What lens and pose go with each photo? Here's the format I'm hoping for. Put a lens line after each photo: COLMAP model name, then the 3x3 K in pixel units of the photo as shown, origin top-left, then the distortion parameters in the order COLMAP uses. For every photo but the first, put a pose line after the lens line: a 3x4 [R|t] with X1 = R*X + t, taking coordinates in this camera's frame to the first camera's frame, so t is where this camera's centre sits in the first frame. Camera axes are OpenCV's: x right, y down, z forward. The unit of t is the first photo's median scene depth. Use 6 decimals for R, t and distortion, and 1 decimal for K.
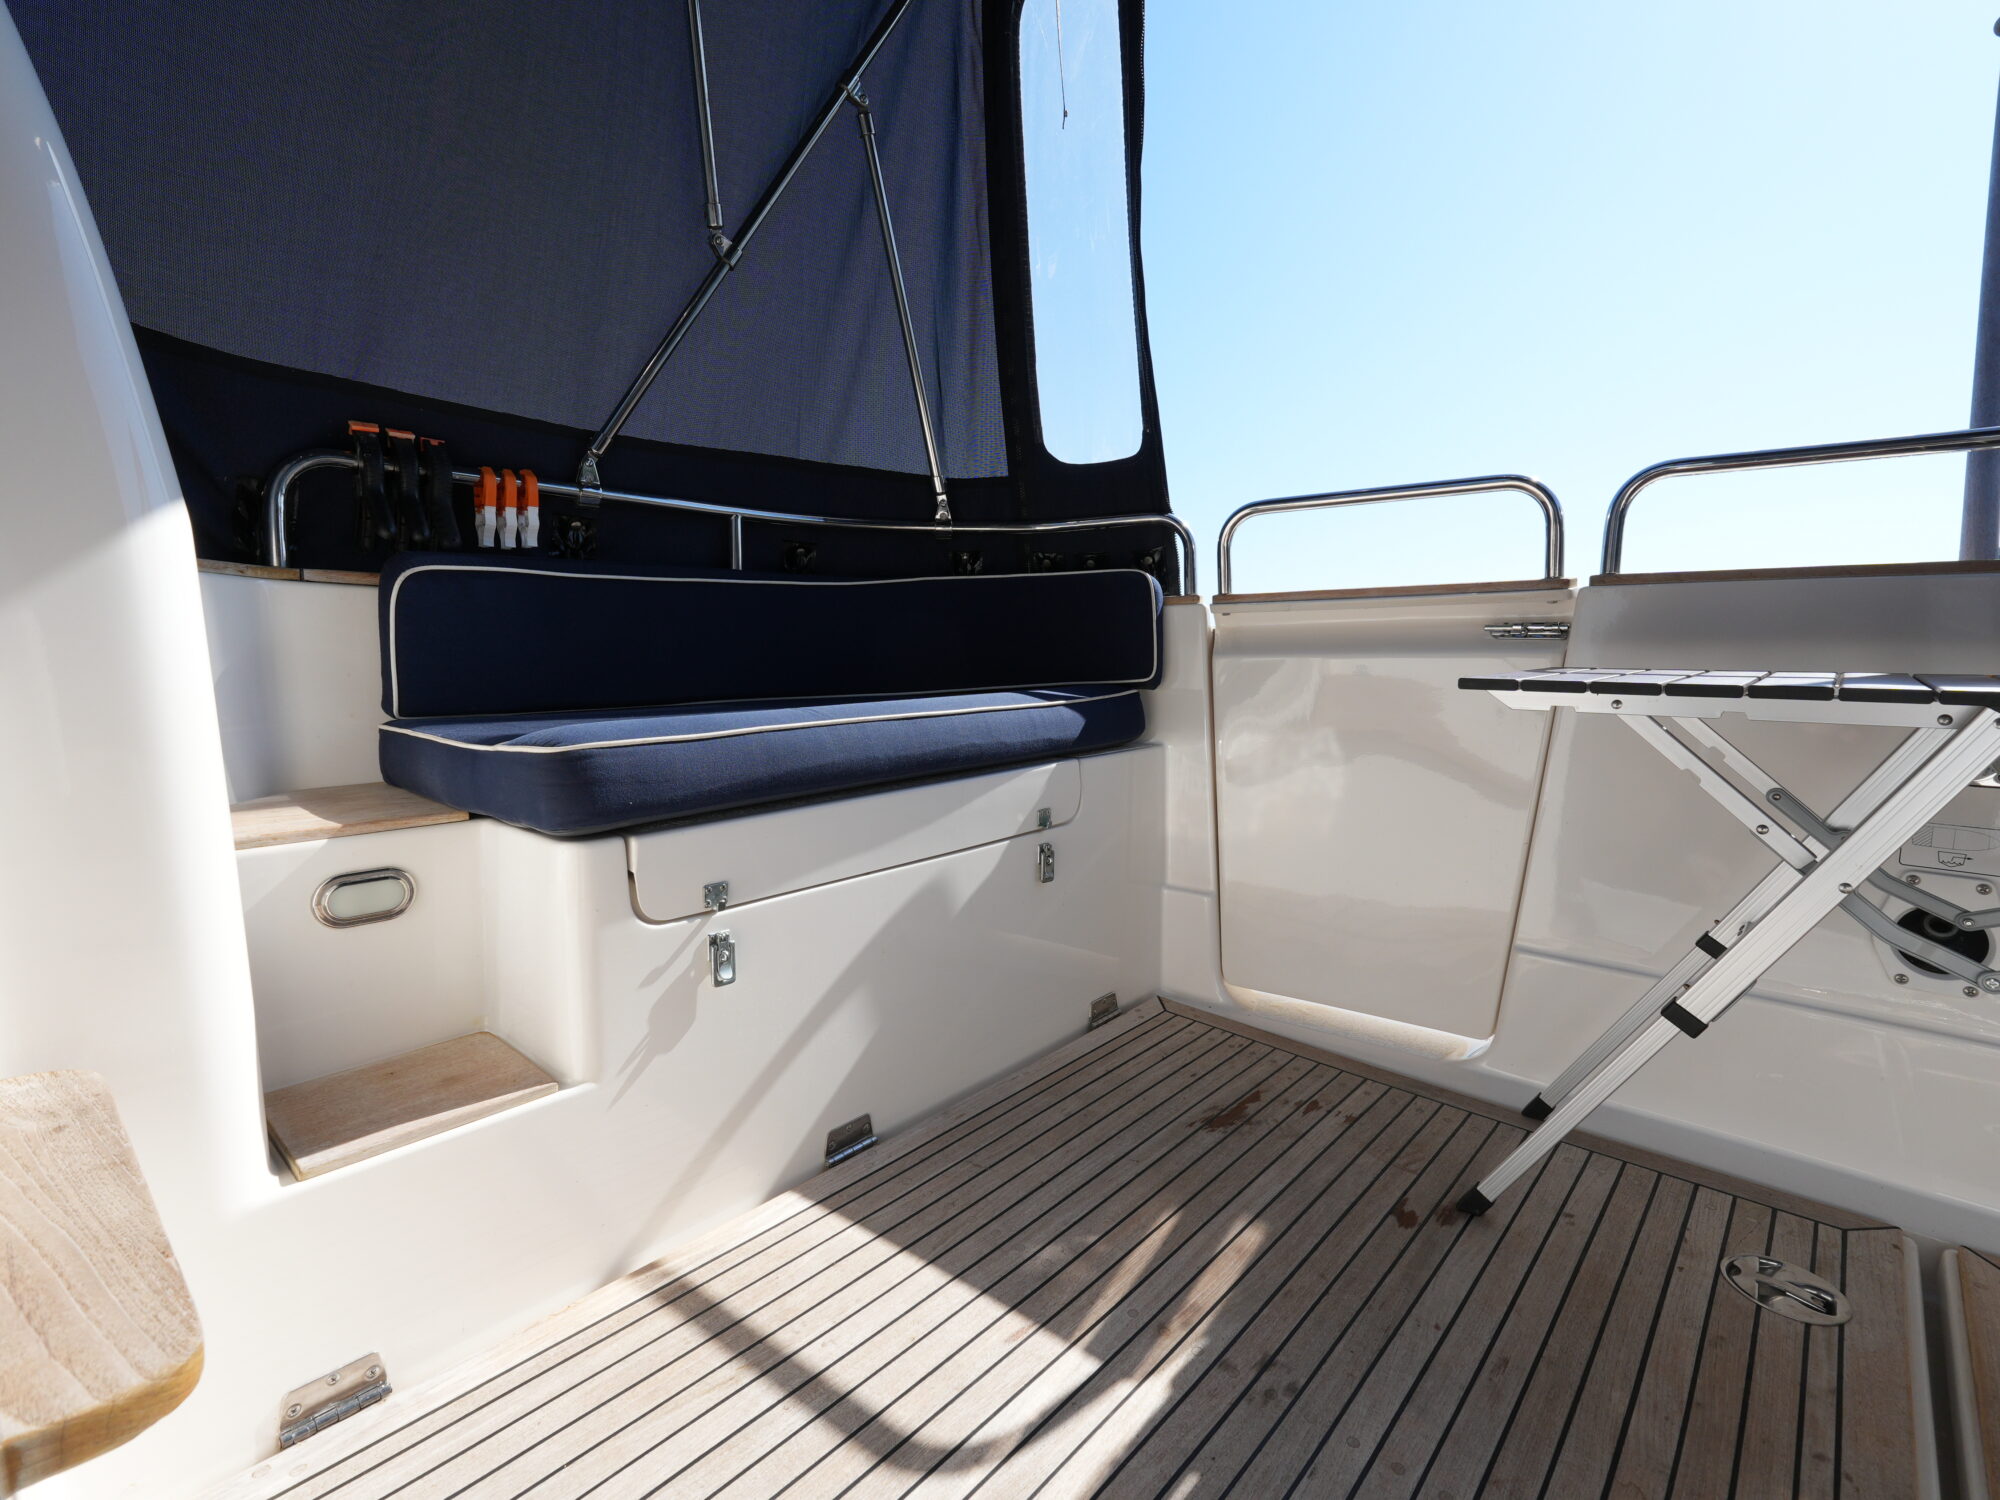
lens RADIAL K [[941.3, 0, 995.5], [0, 941.3, 743.1], [0, 0, 1]] dist [-0.003159, 0.000993]
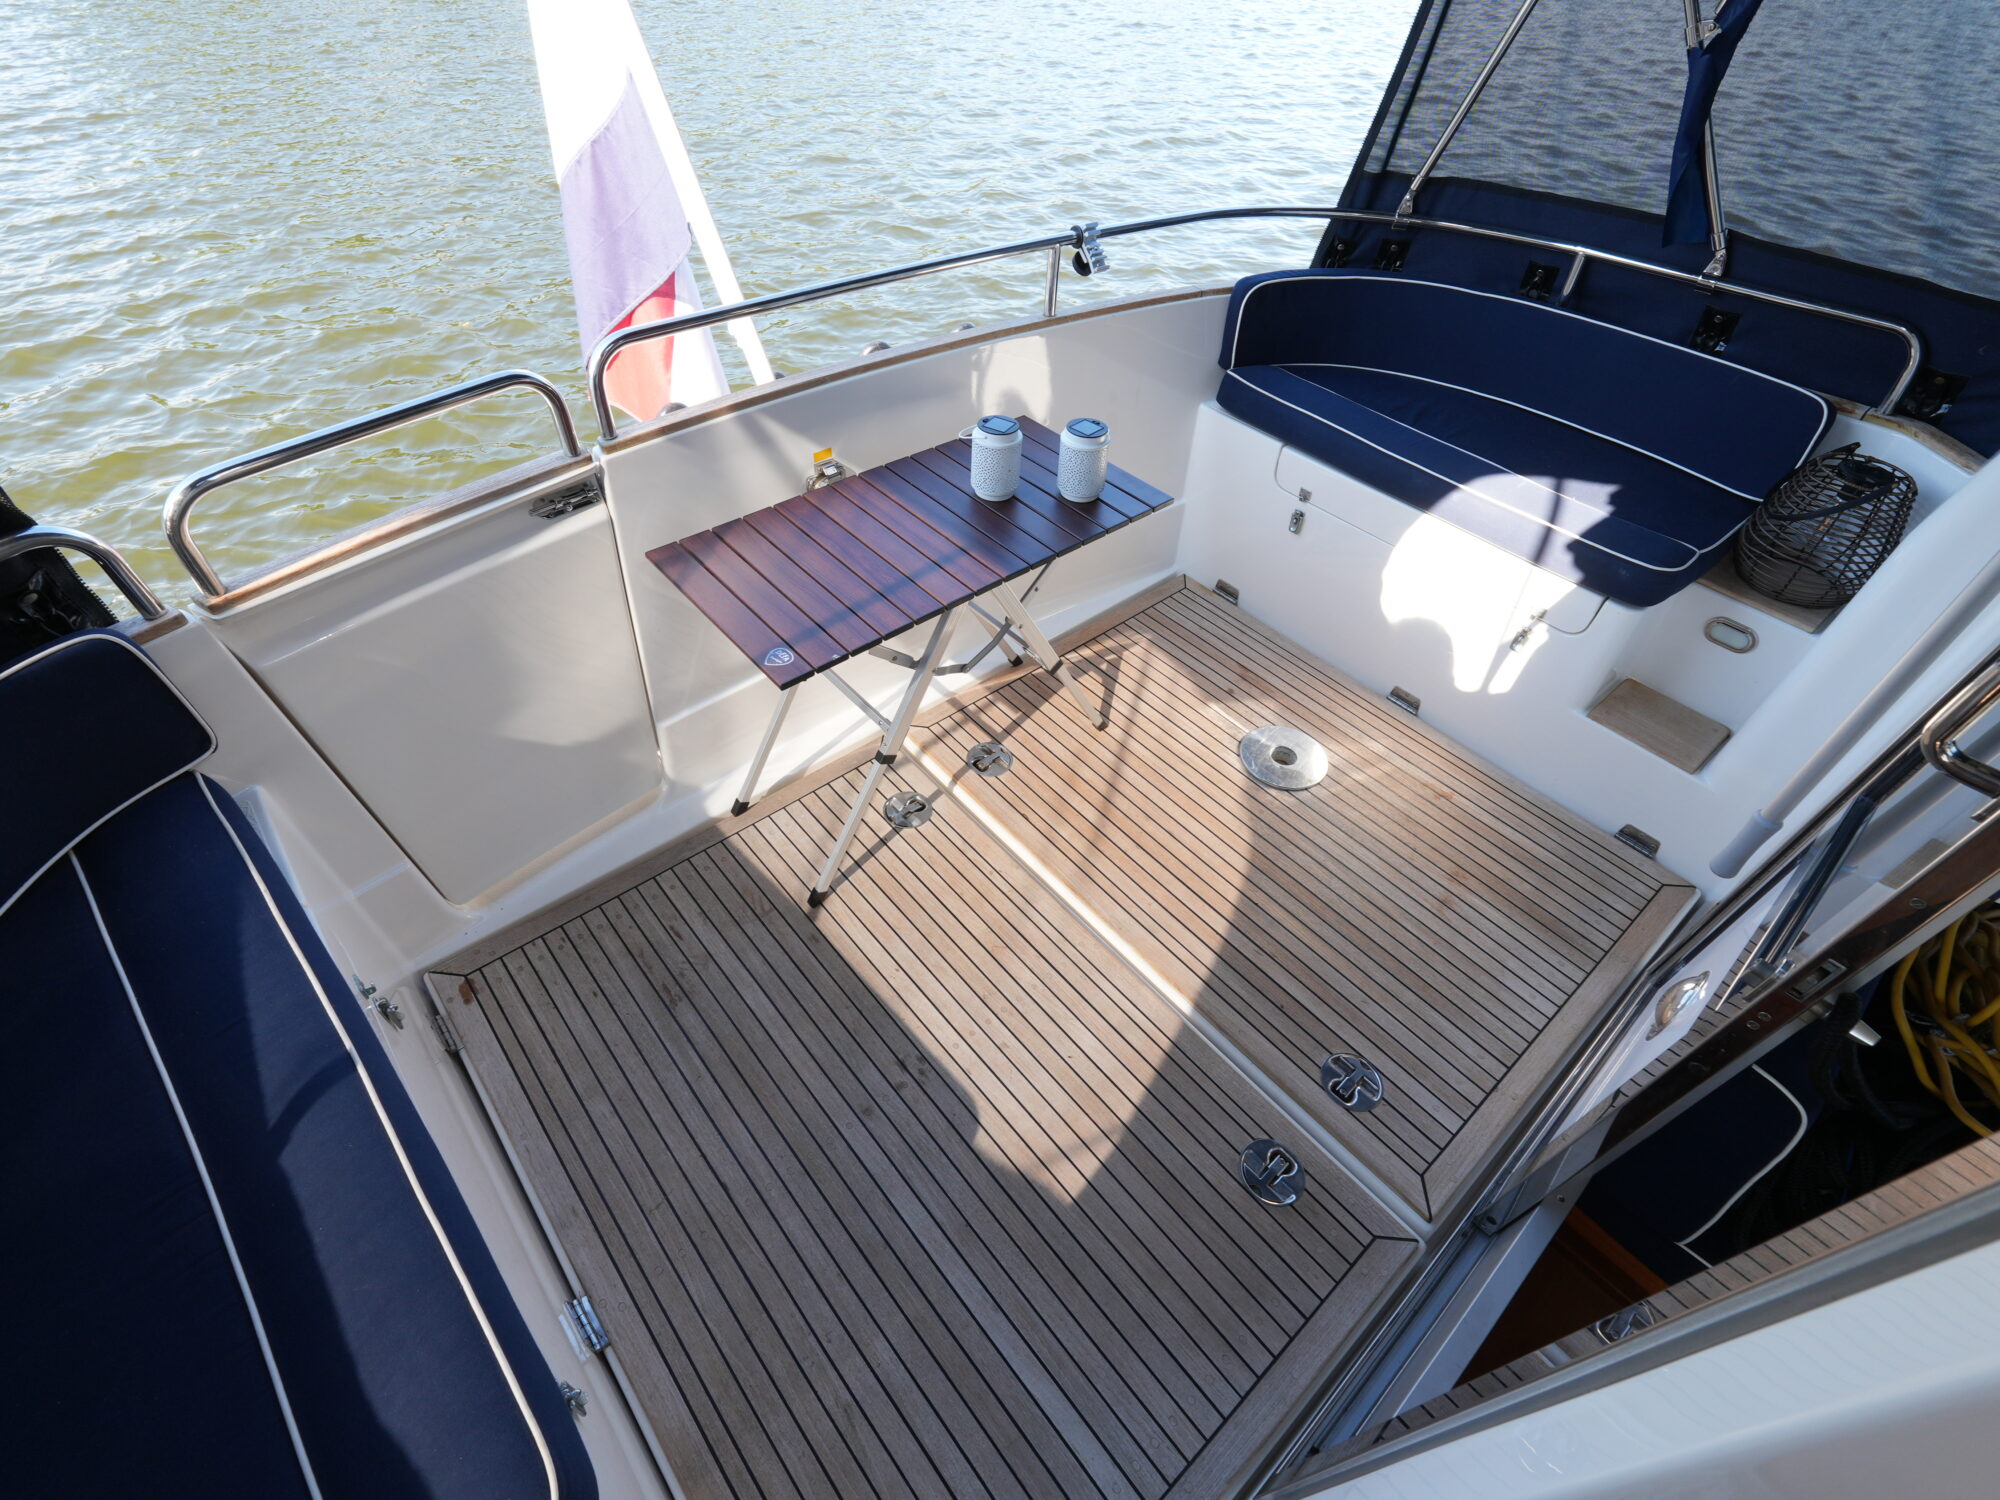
lens RADIAL K [[941.3, 0, 1006.3], [0, 941.3, 747.6], [0, 0, 1]] dist [-0.003159, 0.000993]
pose [[0.121855, -0.702878, 0.700795, -0.366325], [0.070806, 0.710414, 0.700213, -0.716608], [-0.990019, -0.035704, 0.136335, 0.382311]]
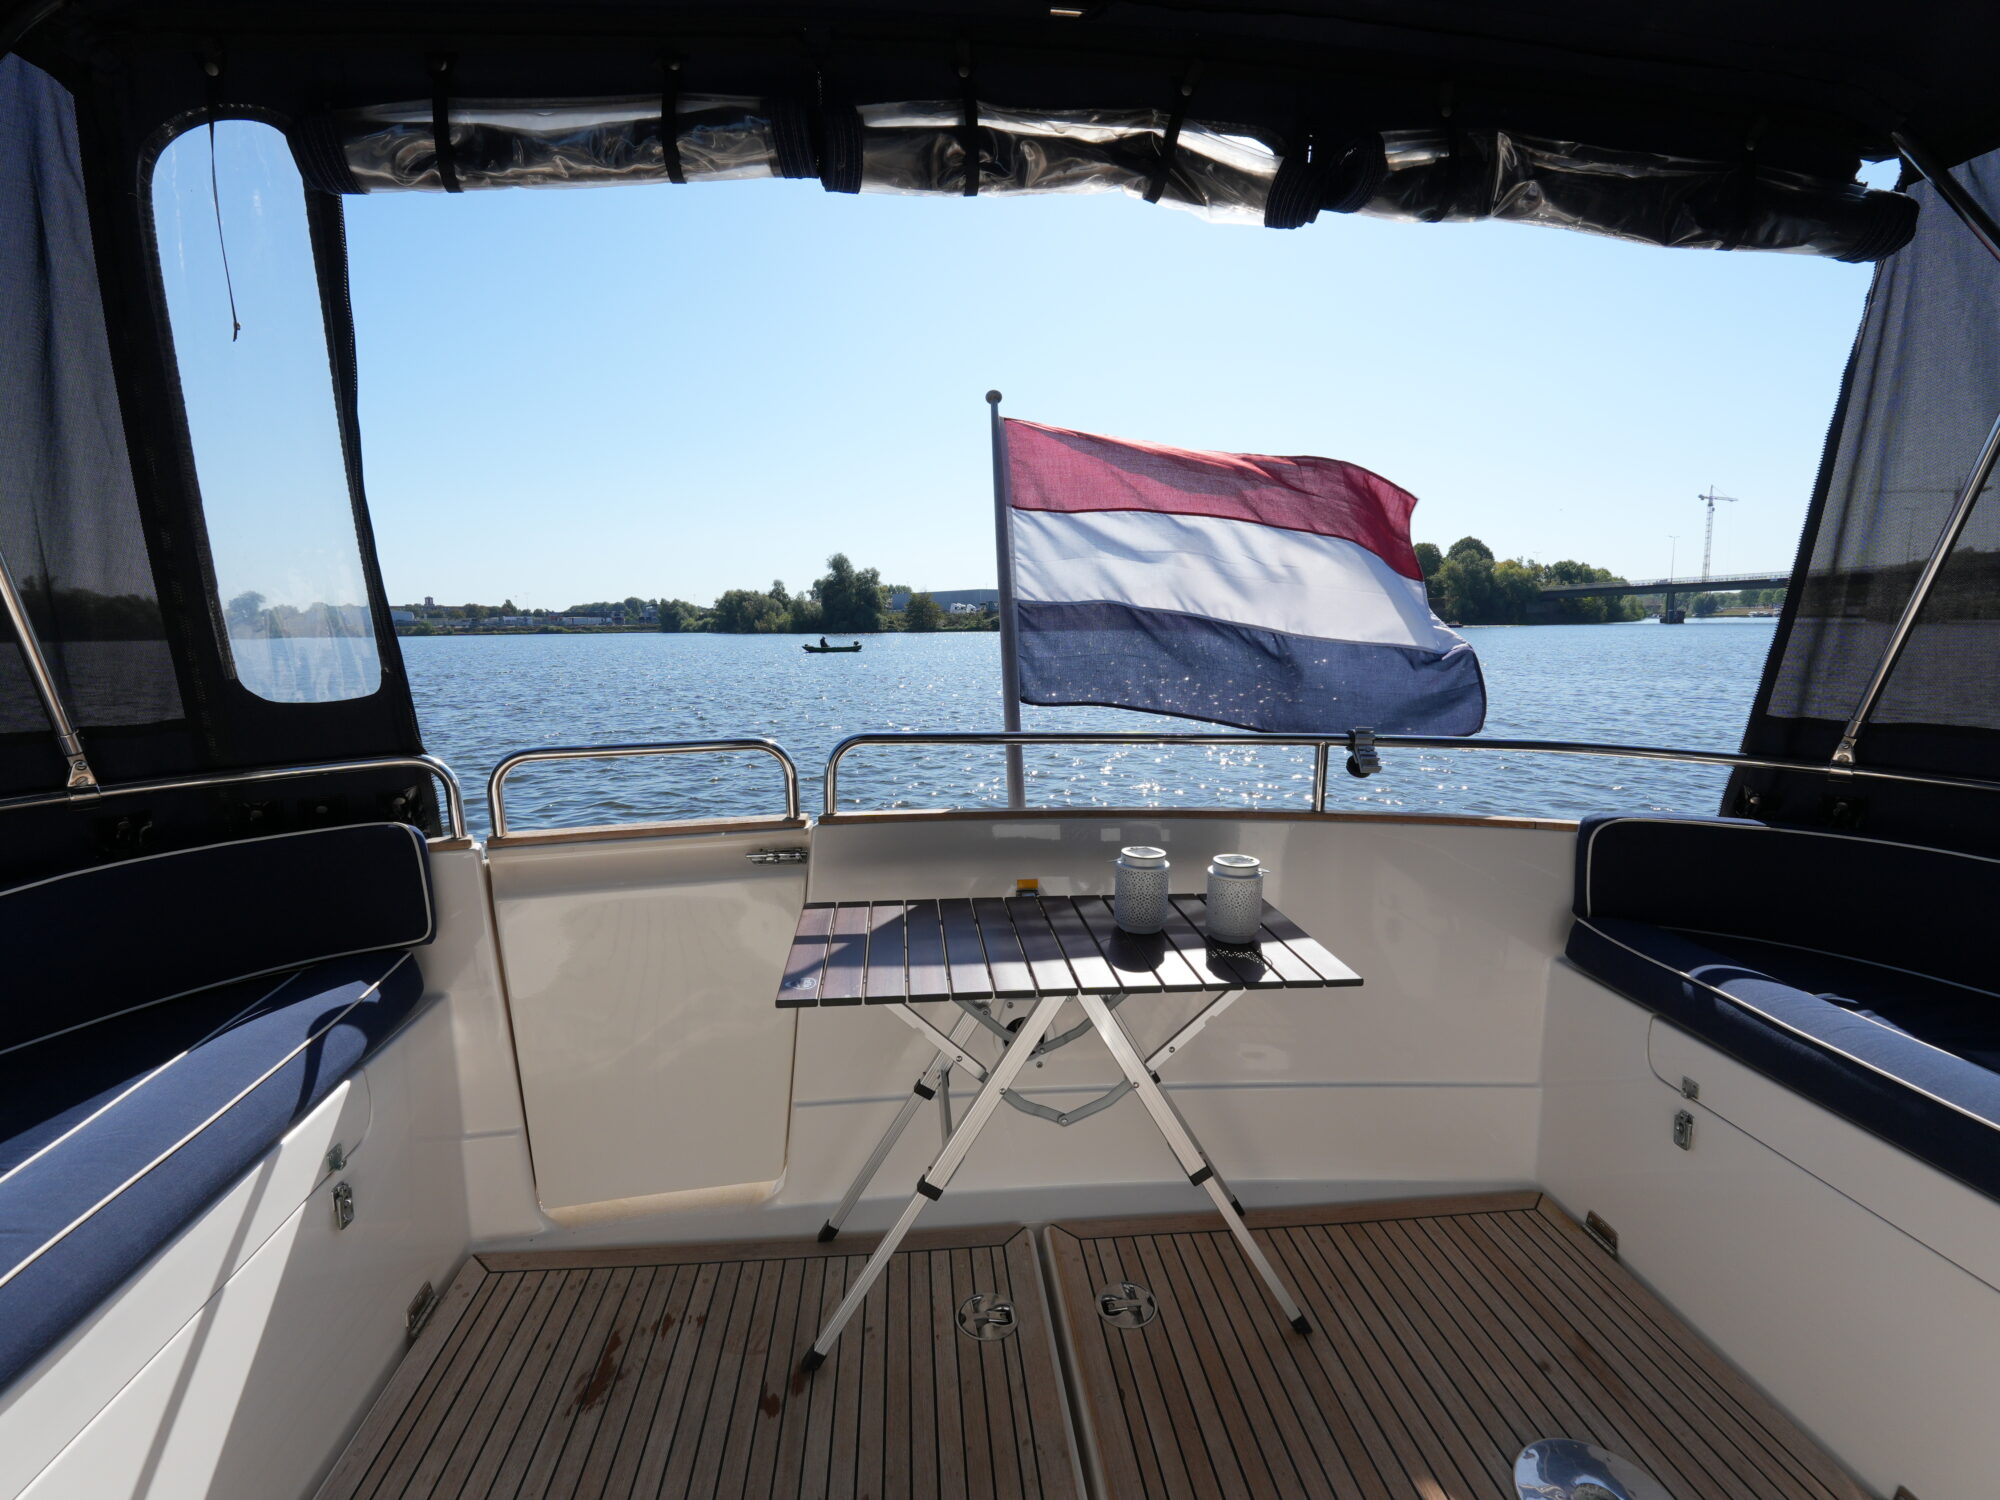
lens RADIAL K [[941.3, 0, 1001.3], [0, 941.3, 747.8], [0, 0, 1]] dist [-0.003159, 0.000993]
pose [[0.666476, -0.107202, 0.737778, -0.164989], [0.078240, 0.994200, 0.073783, -0.373844], [-0.741409, 0.008550, 0.670999, -0.073617]]
